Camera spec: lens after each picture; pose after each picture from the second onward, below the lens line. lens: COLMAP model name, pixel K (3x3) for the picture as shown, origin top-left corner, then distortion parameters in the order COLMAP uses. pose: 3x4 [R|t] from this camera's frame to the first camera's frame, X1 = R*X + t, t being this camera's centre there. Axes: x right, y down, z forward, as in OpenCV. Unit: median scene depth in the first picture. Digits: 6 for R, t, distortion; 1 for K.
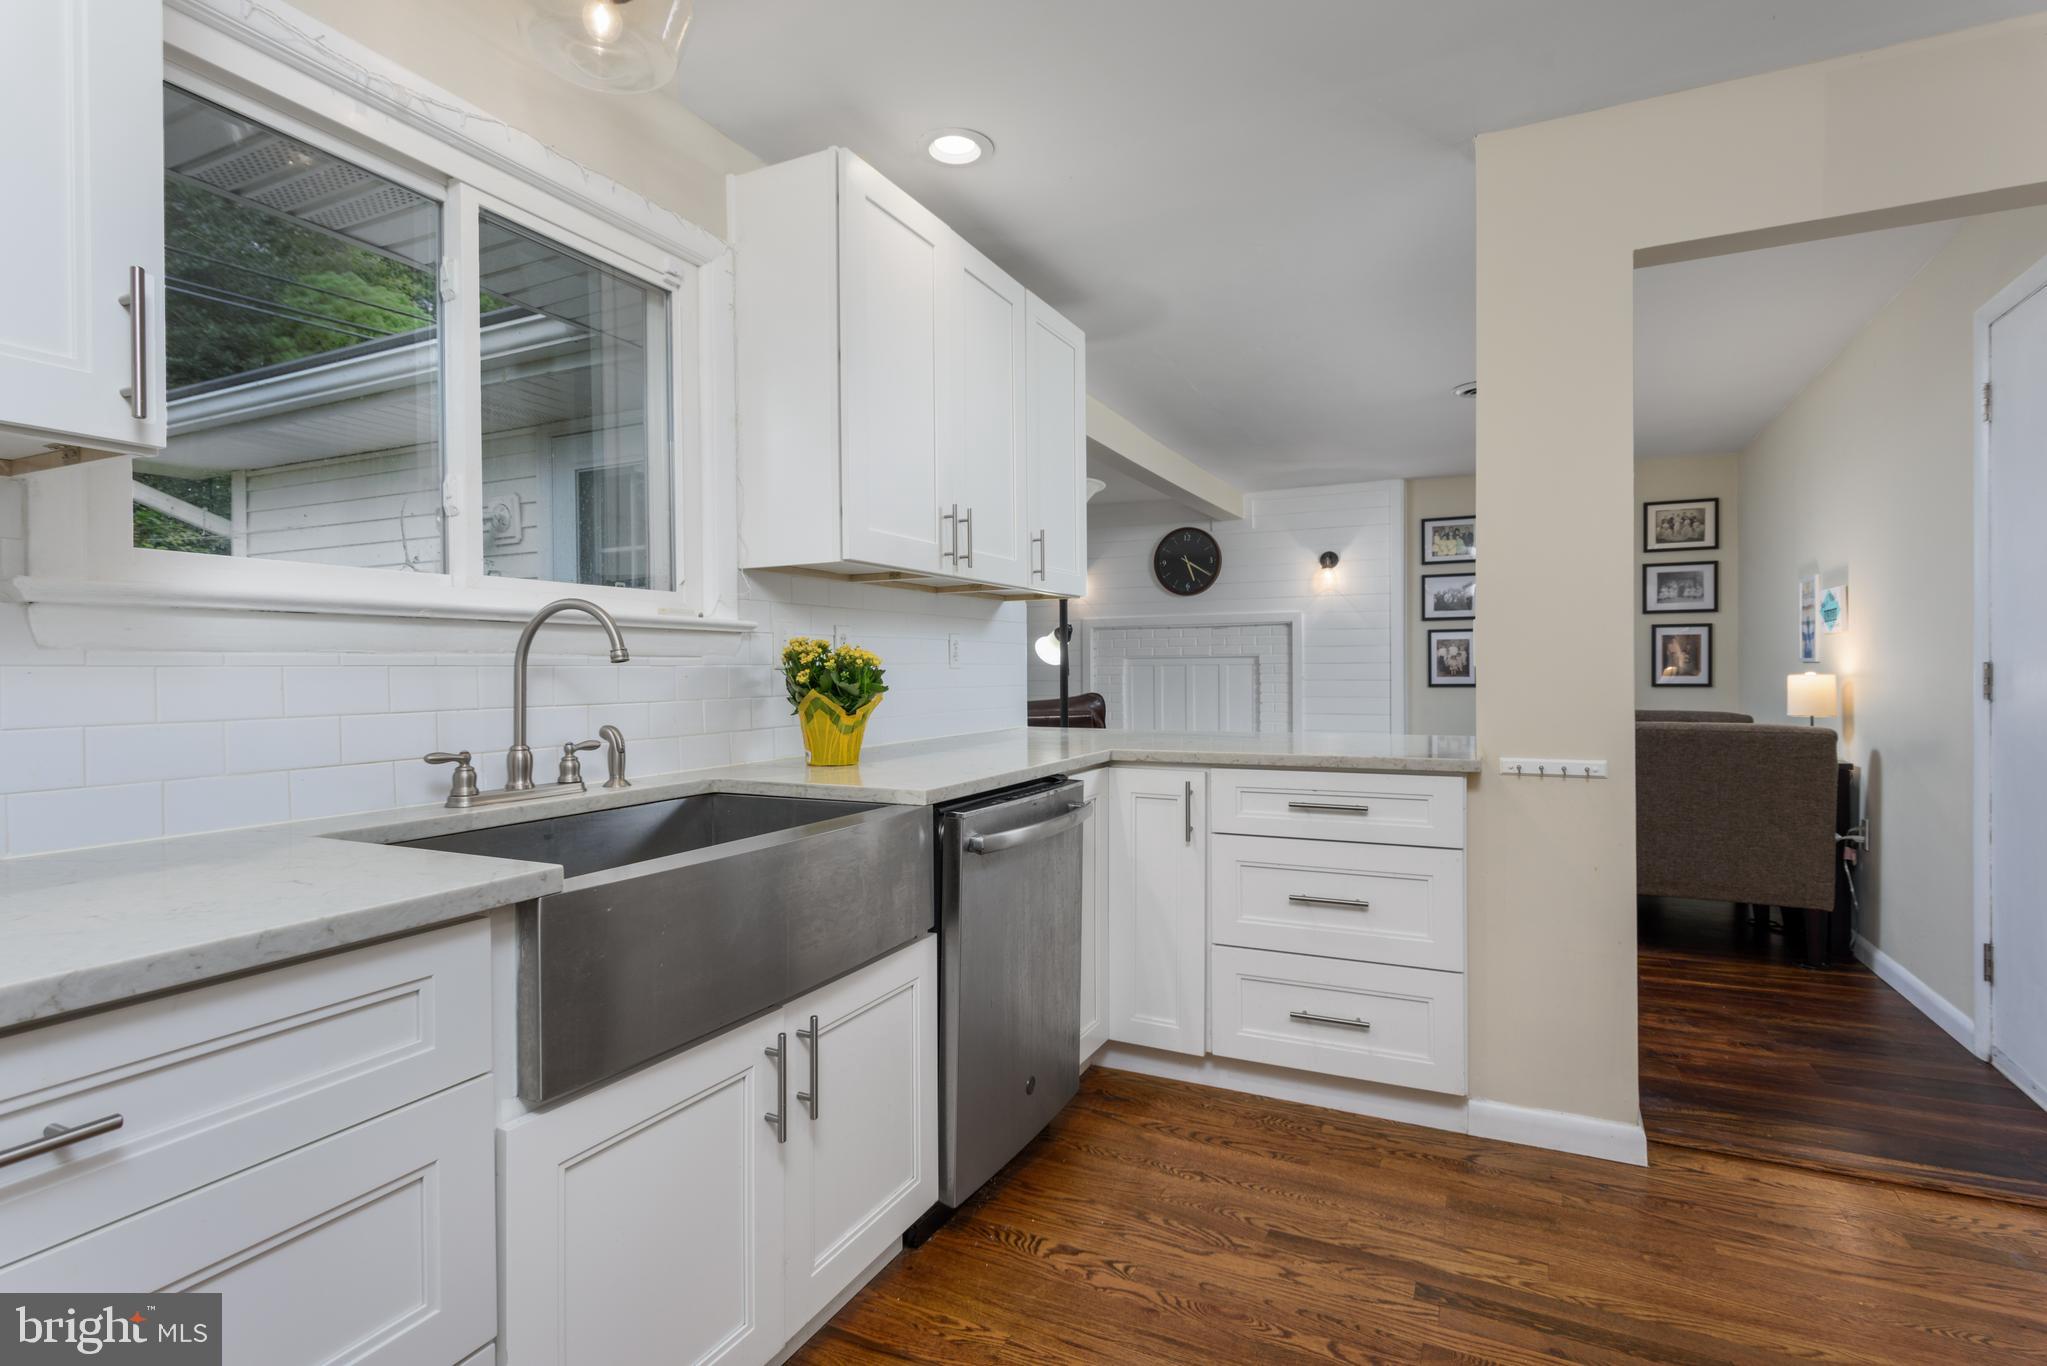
lens RADIAL K [[1003.3, 0, 1005.1], [0, 1003.3, 678.5], [0, 0, 1]] dist [0.000635, -0.000415]
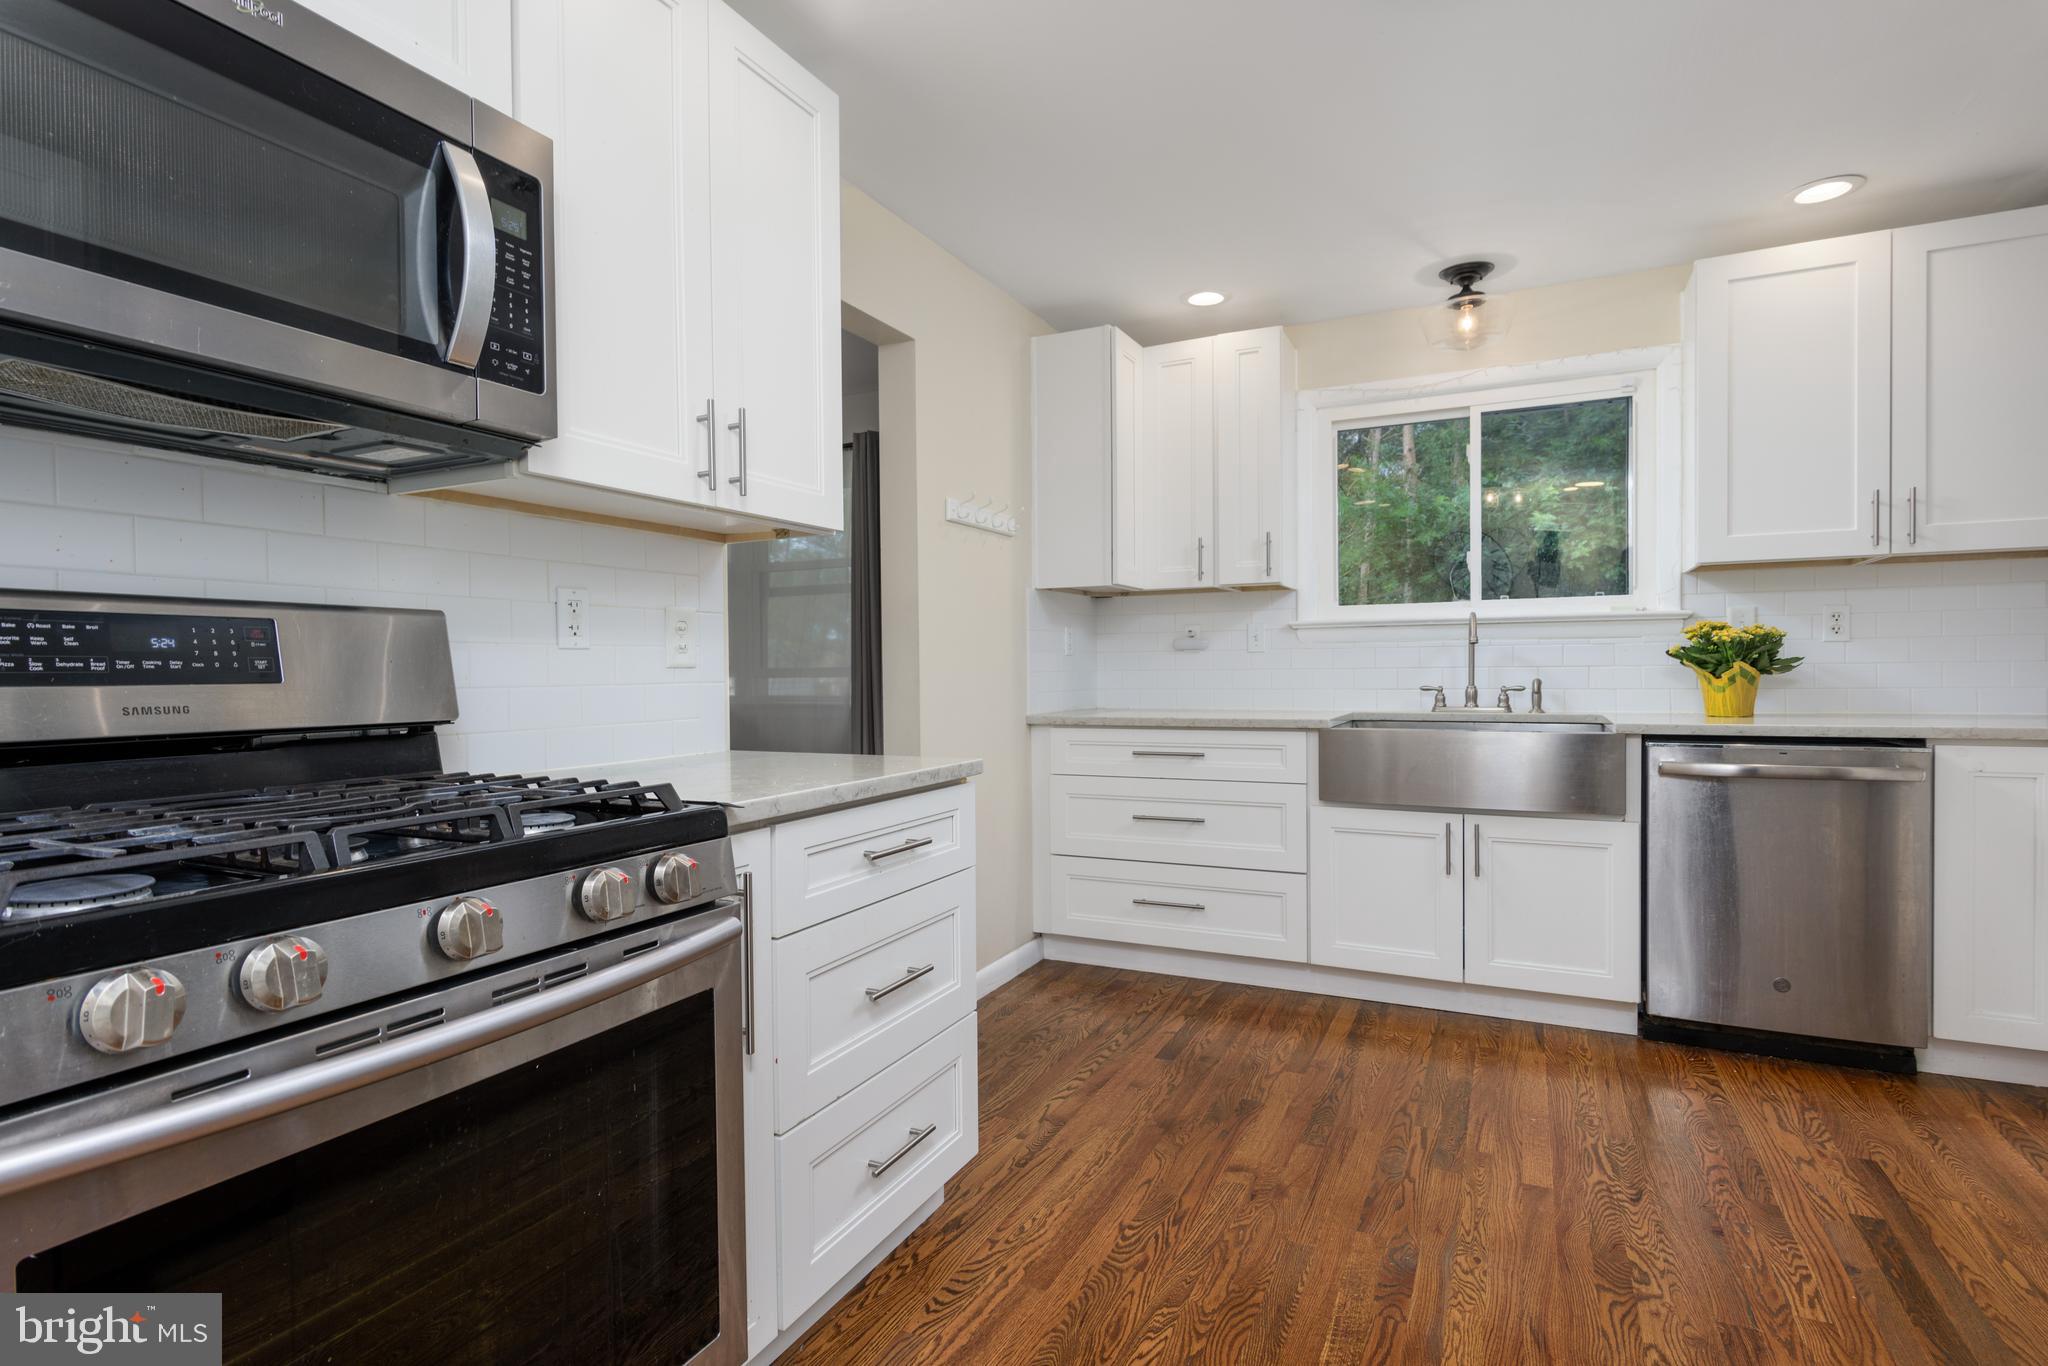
lens RADIAL K [[1003.8, 0, 1005.6], [0, 1003.8, 678.4], [0, 0, 1]] dist [0.000635, -0.000415]
pose [[-0.013687, 0.019560, -0.999715, 1.443437], [0.002136, 0.999807, 0.019532, 0.010736], [0.999904, -0.001868, -0.013726, 0.091502]]
